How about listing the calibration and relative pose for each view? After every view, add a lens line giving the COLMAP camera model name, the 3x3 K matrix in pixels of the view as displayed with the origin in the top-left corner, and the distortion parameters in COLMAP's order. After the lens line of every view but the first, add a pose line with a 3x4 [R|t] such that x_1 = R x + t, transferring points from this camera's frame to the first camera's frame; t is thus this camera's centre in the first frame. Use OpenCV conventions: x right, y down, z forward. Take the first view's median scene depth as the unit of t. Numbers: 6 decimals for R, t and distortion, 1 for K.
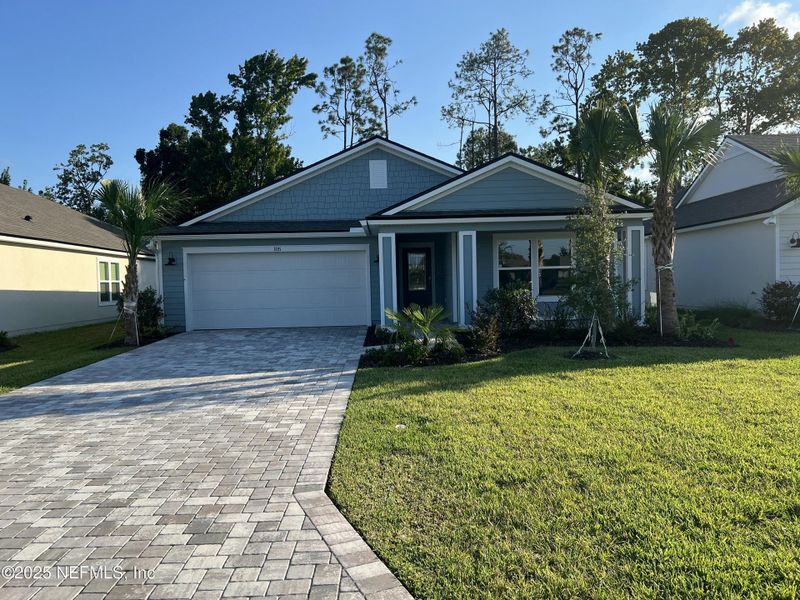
lens RADIAL K [[589.9, 0, 398.7], [0, 589.9, 298.3], [0, 0, 1]] dist [0.057634, -0.058898]
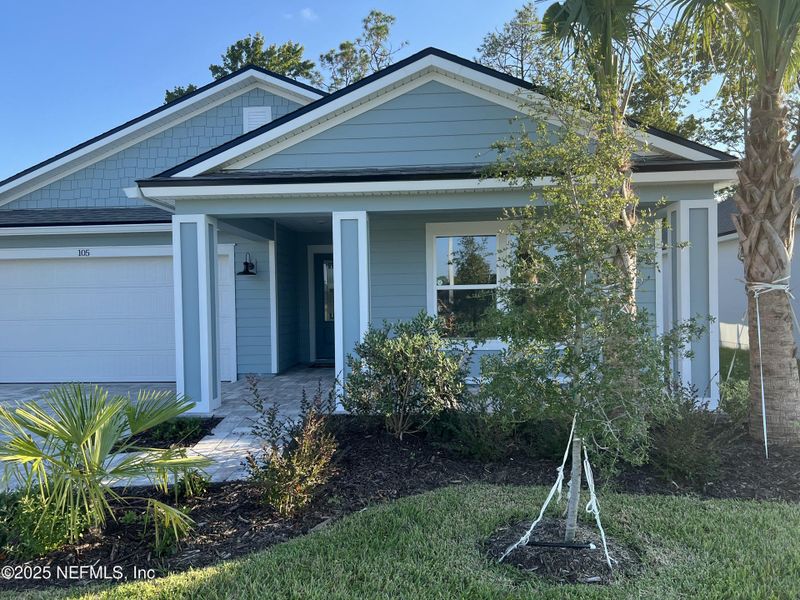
lens RADIAL K [[597.9, 0, 388.1], [0, 597.9, 301.4], [0, 0, 1]] dist [-0.001428, -0.000437]
pose [[0.995479, 0.008720, -0.094581, 0.159621], [-0.011098, 0.999635, -0.024650, -0.020651], [0.094331, 0.025589, 0.995212, 0.406912]]
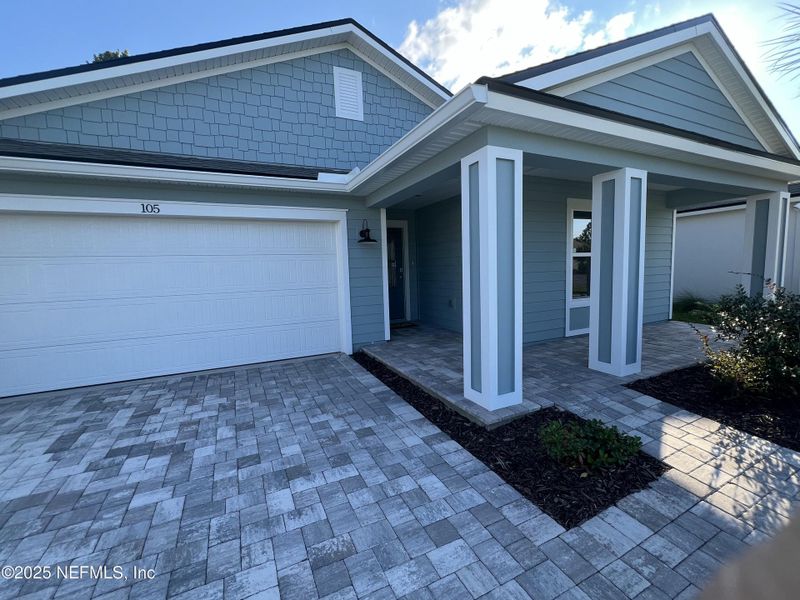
lens RADIAL K [[346.5, 0, 400.0], [0, 346.5, 300.0], [0, 0, 1]] dist [-0.000453, -0.000090]
pose [[0.915704, -0.040031, 0.399855, -0.133943], [0.020144, 0.998348, 0.053816, -0.022166], [-0.401349, -0.041224, 0.914997, 0.654512]]
